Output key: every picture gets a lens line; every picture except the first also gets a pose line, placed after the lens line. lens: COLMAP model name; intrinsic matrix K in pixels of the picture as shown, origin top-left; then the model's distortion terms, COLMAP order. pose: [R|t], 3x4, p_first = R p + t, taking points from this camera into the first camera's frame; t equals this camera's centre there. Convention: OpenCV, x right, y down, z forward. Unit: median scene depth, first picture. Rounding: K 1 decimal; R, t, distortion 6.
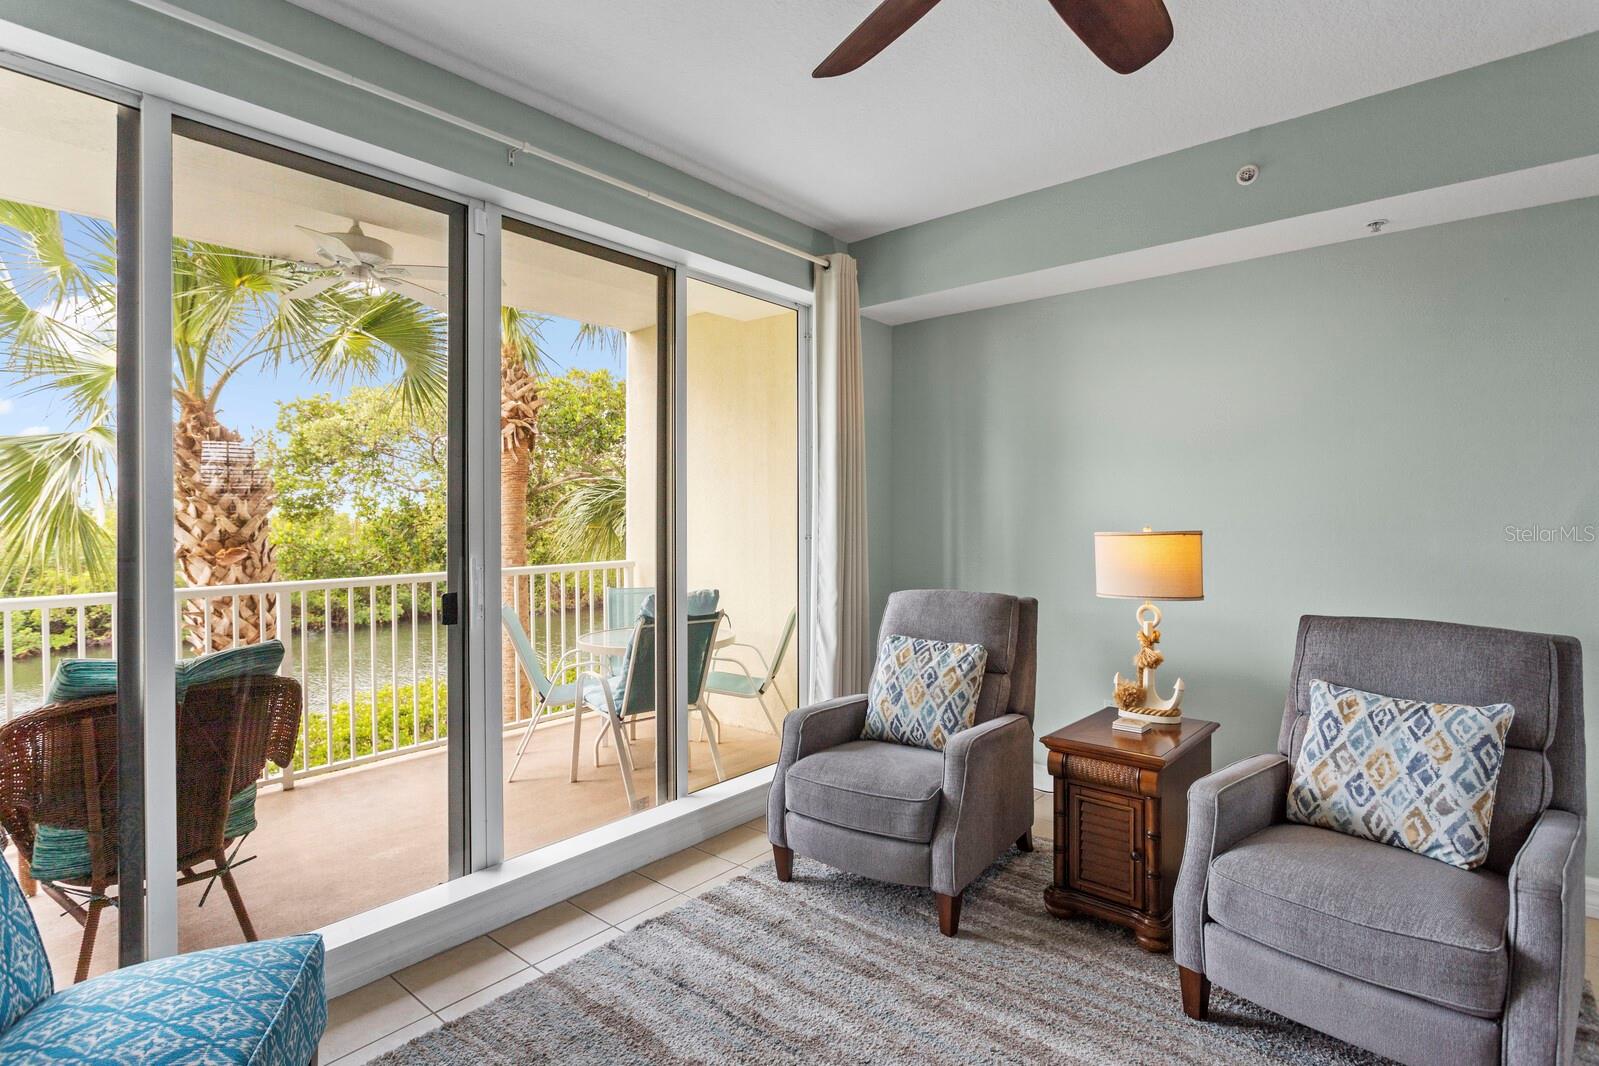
lens RADIAL K [[791.2, 0, 799.4], [0, 791.2, 519.5], [0, 0, 1]] dist [-0.011523, 0.005508]
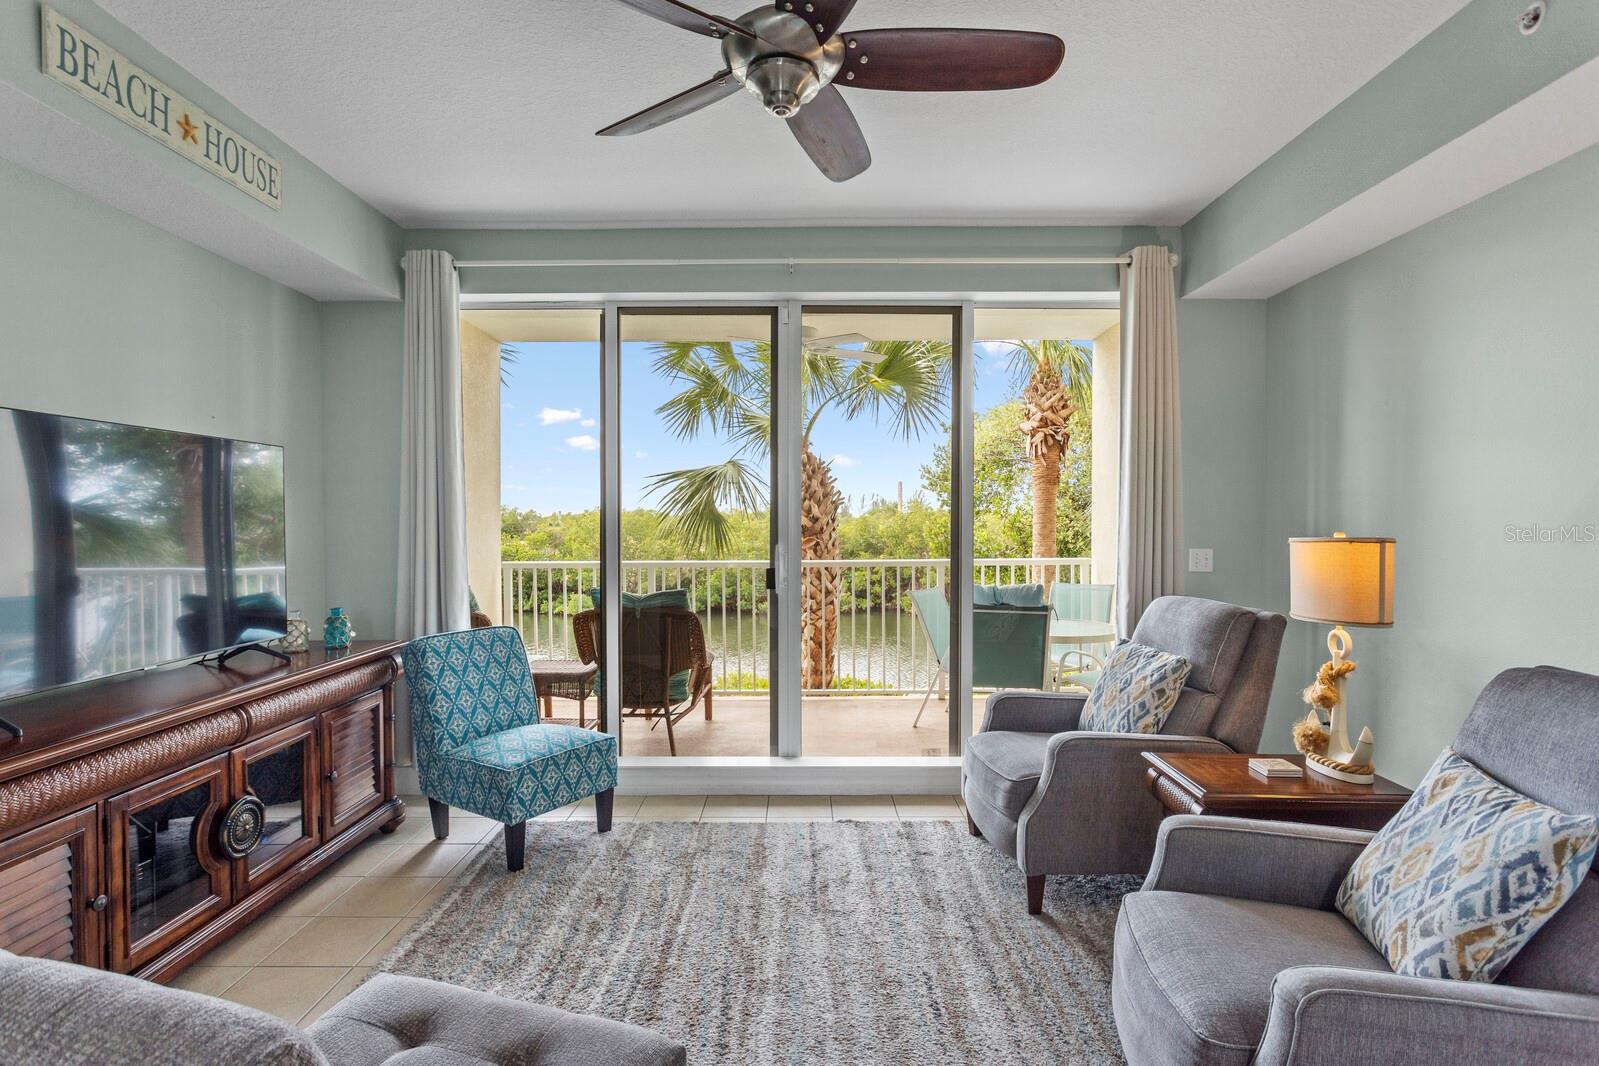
lens RADIAL K [[786.3, 0, 798.9], [0, 786.3, 529.0], [0, 0, 1]] dist [-0.006421, 0.002230]
pose [[0.642057, 0.013800, -0.766533, 0.758093], [-0.003199, 0.999878, 0.015321, -0.003913], [0.766651, -0.007385, 0.642022, 0.082878]]
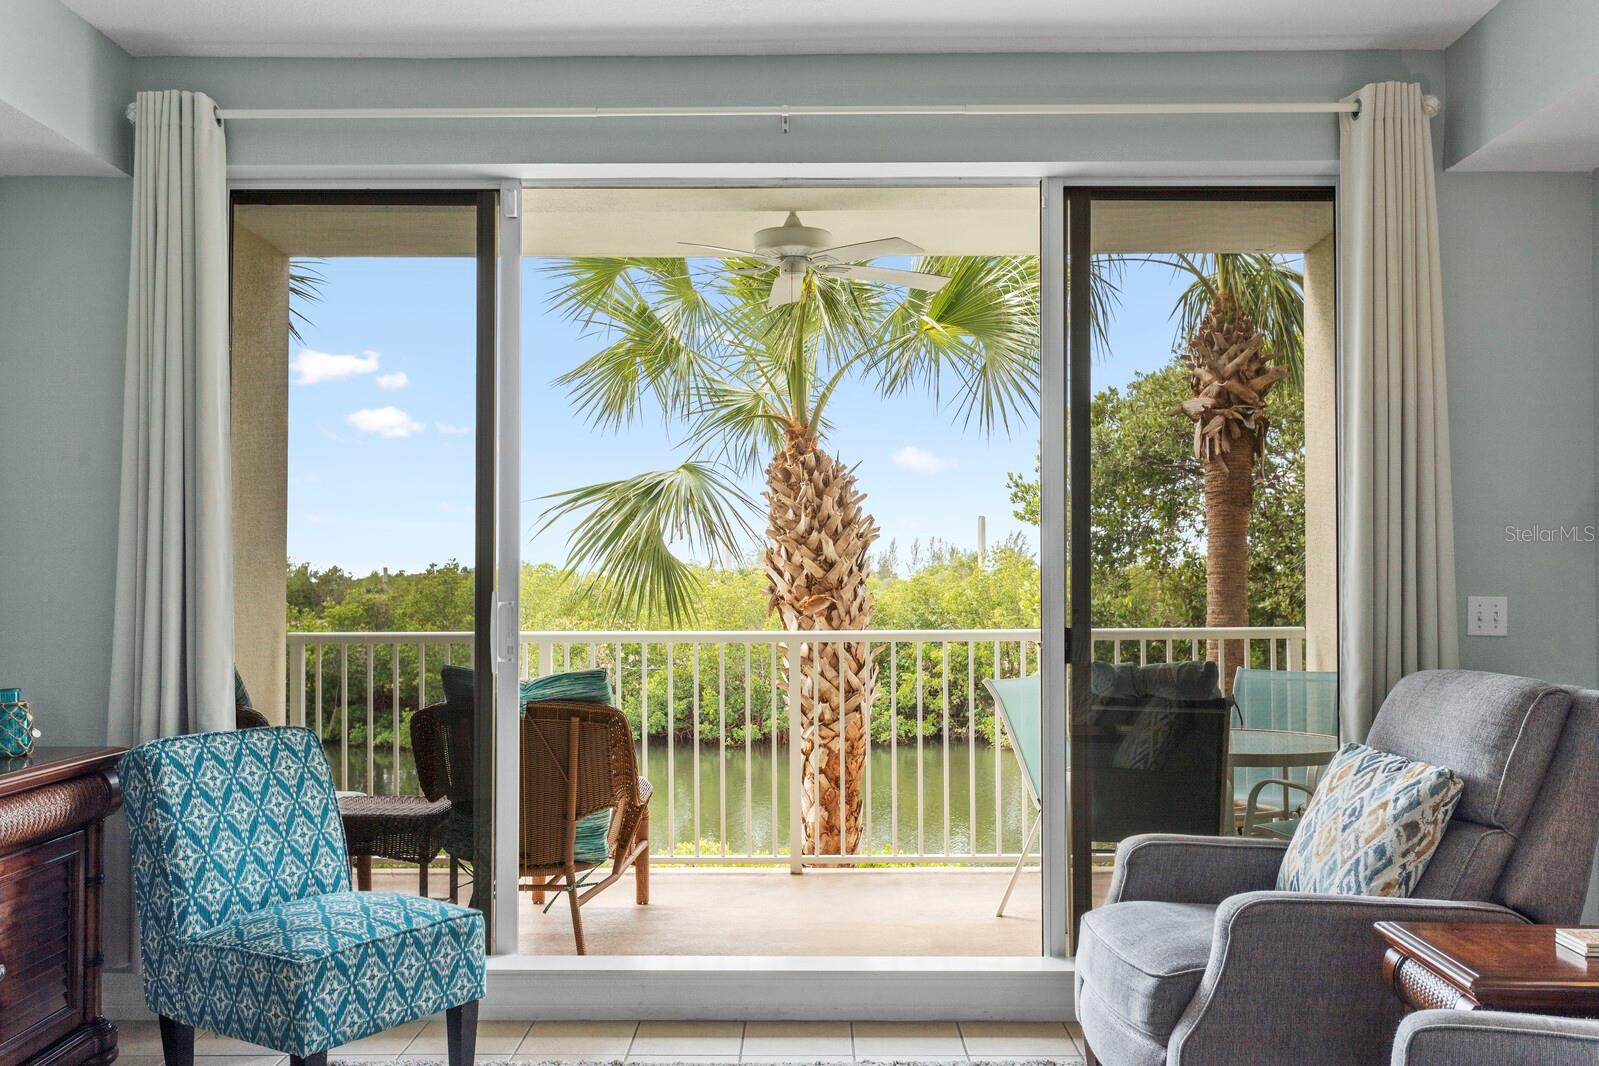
lens RADIAL K [[1380.6, 0, 796.0], [0, 1380.6, 549.5], [0, 0, 1]] dist [0.011315, 0.001620]
pose [[0.637216, -0.014315, -0.770552, 0.800714], [-0.003958, 0.999754, -0.021847, 0.037166], [0.770675, 0.016971, 0.637002, 0.058216]]
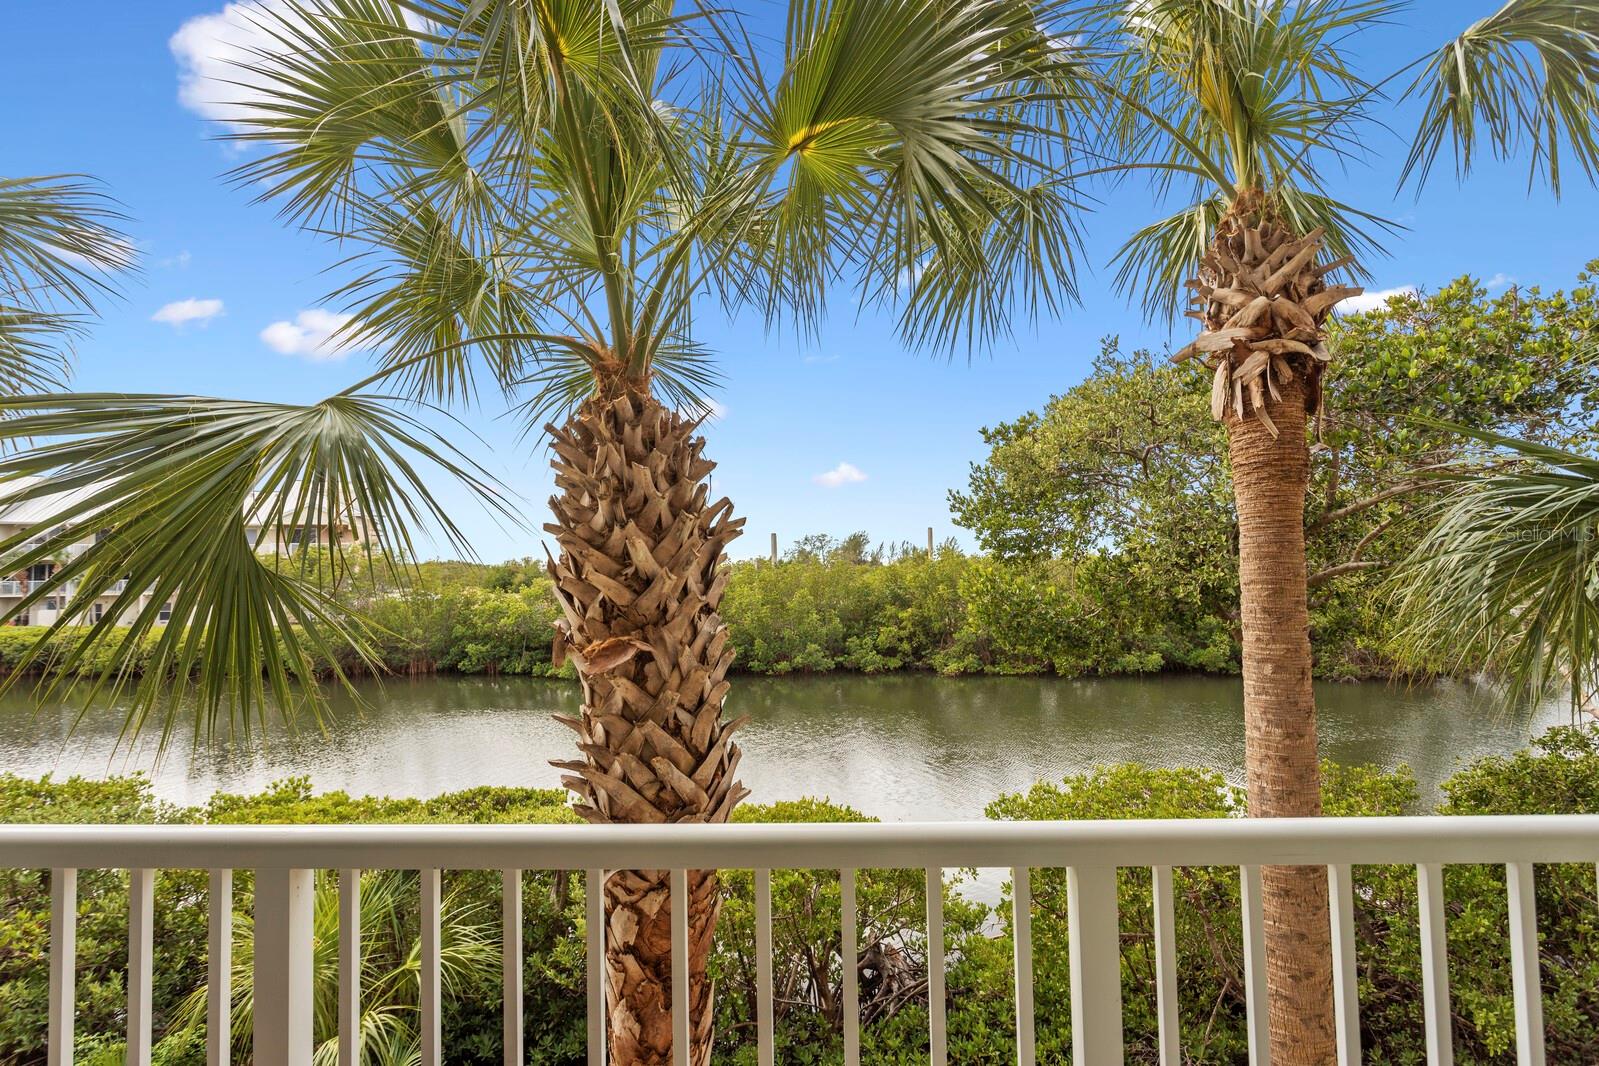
lens RADIAL K [[785.0, 0, 804.8], [0, 785.0, 531.9], [0, 0, 1]] dist [-0.001944, 0.002409]
pose [[0.616749, -0.039053, -0.786191, -0.516747], [0.008044, 0.999029, -0.043315, -0.012951], [0.787119, 0.020391, 0.616464, 1.523674]]
